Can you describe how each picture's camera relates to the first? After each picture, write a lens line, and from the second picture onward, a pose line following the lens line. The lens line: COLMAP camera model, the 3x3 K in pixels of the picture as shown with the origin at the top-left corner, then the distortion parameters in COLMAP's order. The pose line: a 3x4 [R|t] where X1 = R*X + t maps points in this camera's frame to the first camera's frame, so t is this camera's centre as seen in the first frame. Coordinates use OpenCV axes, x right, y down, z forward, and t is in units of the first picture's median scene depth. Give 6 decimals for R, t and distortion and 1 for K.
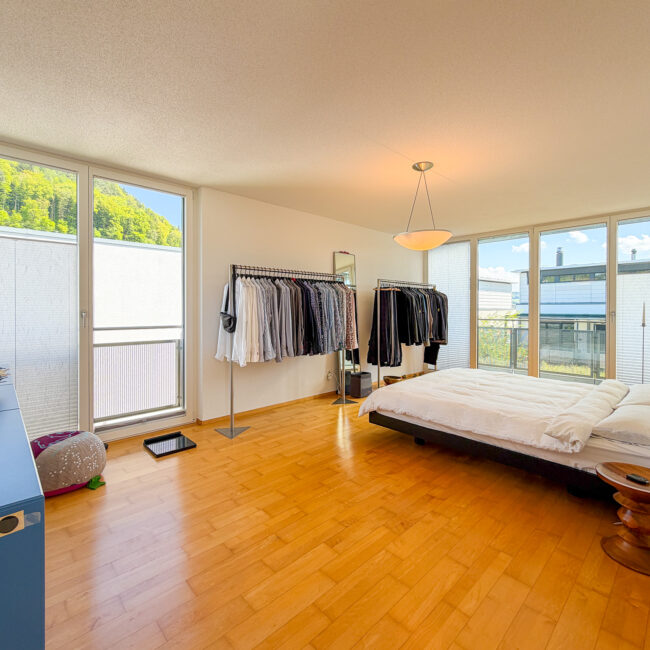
lens RADIAL K [[351.5, 0, 327.0], [0, 351.5, 325.8], [0, 0, 1]] dist [0.002998, 0.000365]
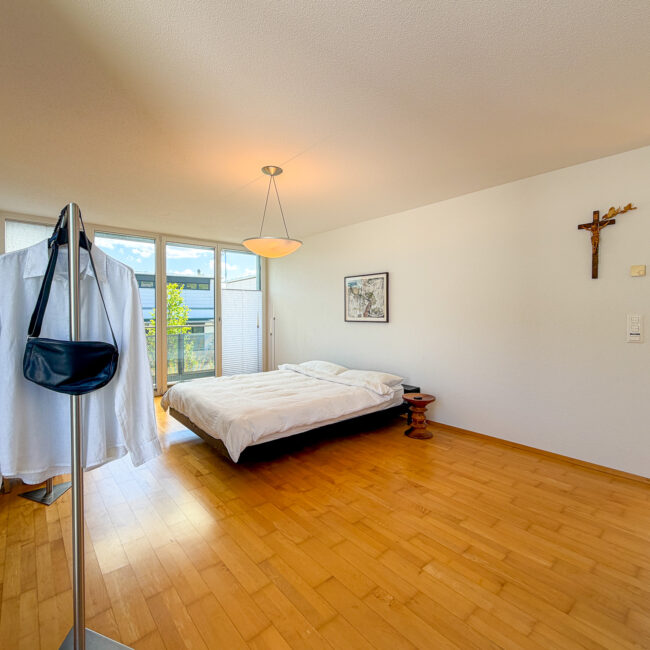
lens RADIAL K [[351.5, 0, 327.0], [0, 351.5, 325.8], [0, 0, 1]] dist [0.002998, 0.000365]
pose [[0.047192, -0.041618, 0.998018, -0.833938], [0.050582, 0.997949, 0.039224, -0.070909], [-0.997604, 0.048631, 0.049201, 0.970198]]
